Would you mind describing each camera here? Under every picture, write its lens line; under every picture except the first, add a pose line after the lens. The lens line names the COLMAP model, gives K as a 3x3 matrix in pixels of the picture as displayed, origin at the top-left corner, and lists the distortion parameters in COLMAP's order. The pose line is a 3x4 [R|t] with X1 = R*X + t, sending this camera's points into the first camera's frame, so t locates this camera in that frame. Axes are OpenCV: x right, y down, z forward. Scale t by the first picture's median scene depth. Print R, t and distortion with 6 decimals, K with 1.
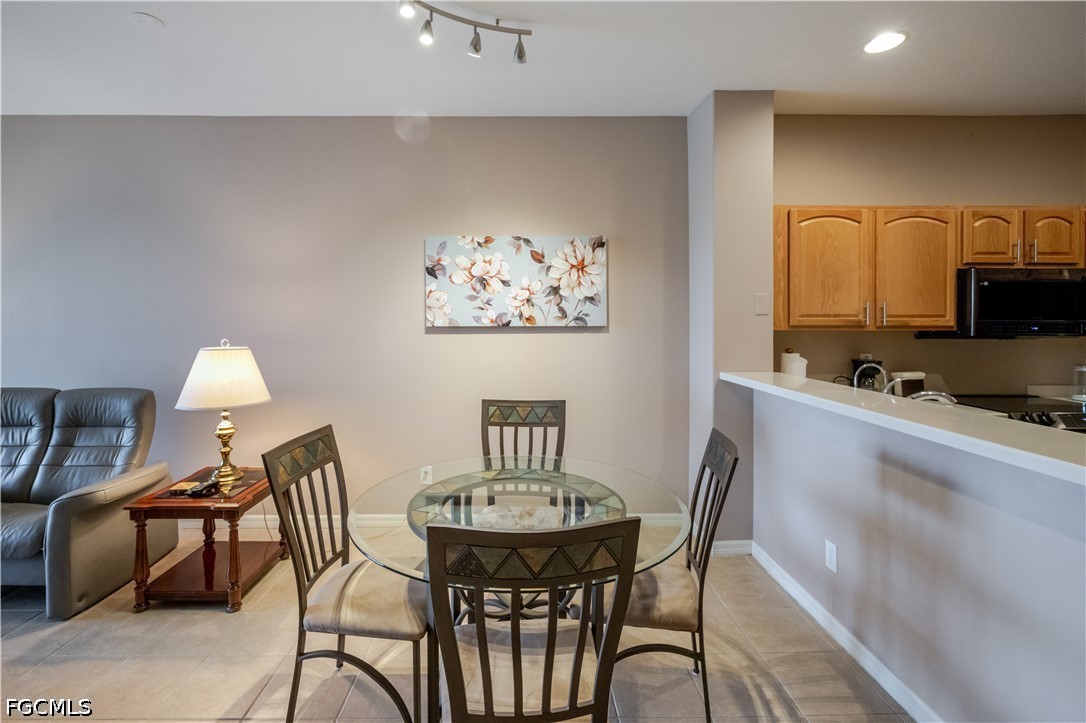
lens RADIAL K [[492.8, 0, 523.3], [0, 492.8, 326.3], [0, 0, 1]] dist [-0.002639, 0.000004]
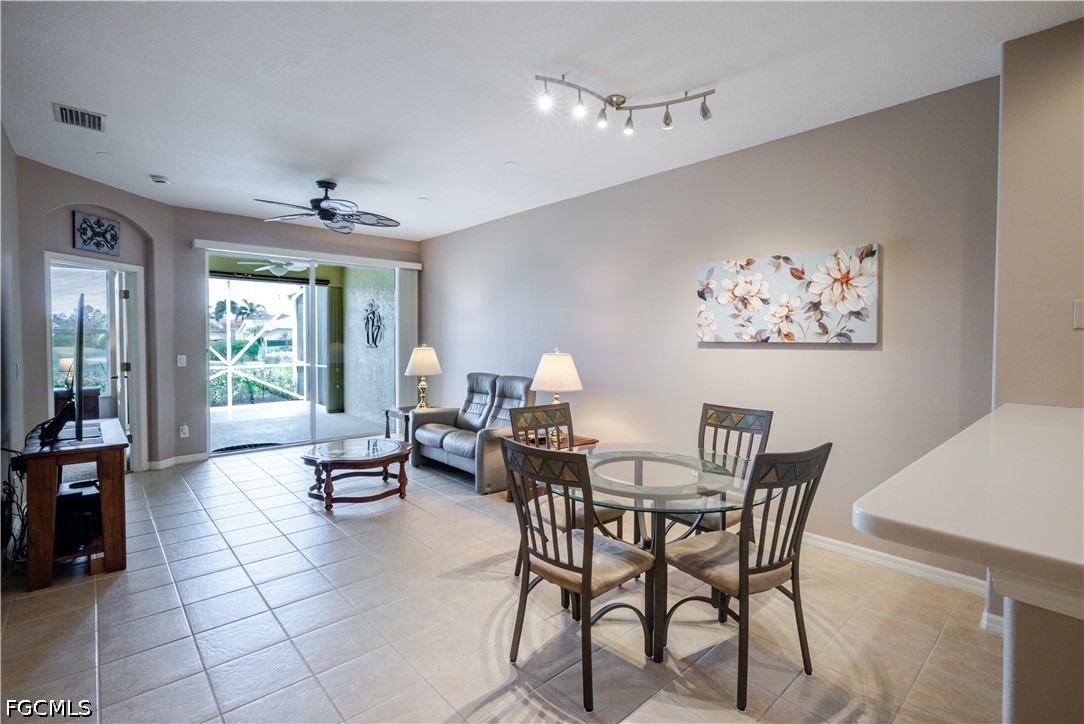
lens RADIAL K [[500.1, 0, 538.1], [0, 500.1, 351.8], [0, 0, 1]] dist [-0.010480, 0.000391]
pose [[0.660007, 0.024036, -0.750875, 0.449385], [-0.012557, 0.999701, 0.020964, 0.004363], [0.751154, -0.004408, 0.660112, -0.072429]]
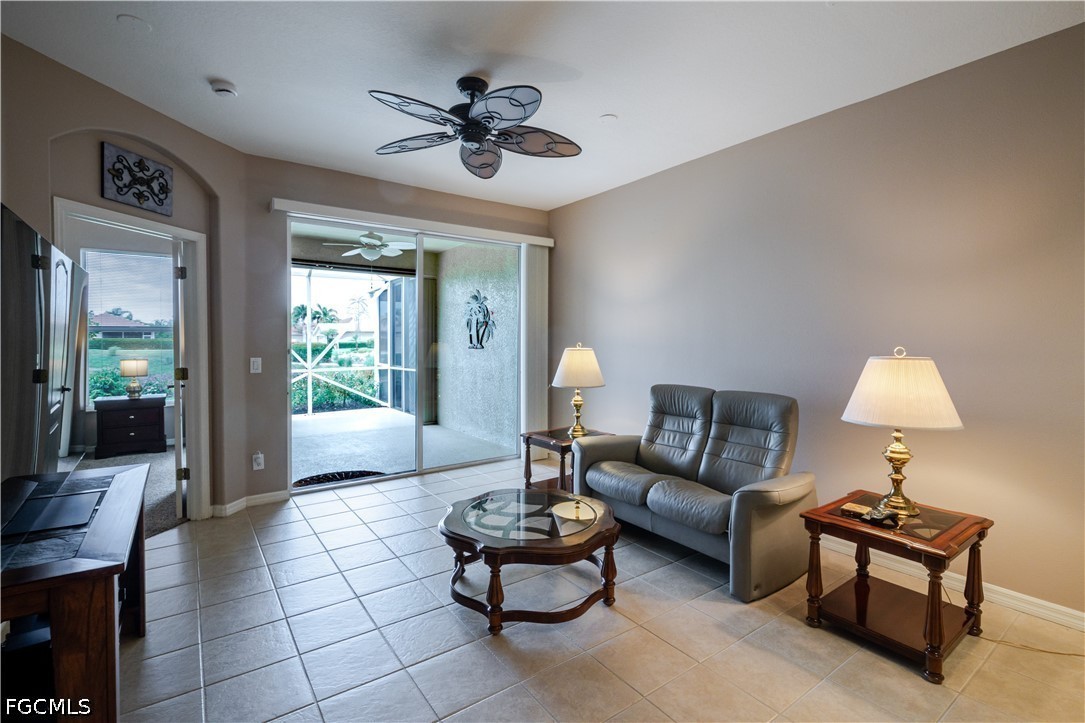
lens RADIAL K [[482.9, 0, 540.5], [0, 482.9, 351.4], [0, 0, 1]] dist [-0.001785, 0.000004]
pose [[0.582518, 0.020307, -0.812564, -0.242042], [-0.012714, 0.999793, 0.015871, 0.023945], [0.812718, 0.001086, 0.582656, 0.010624]]
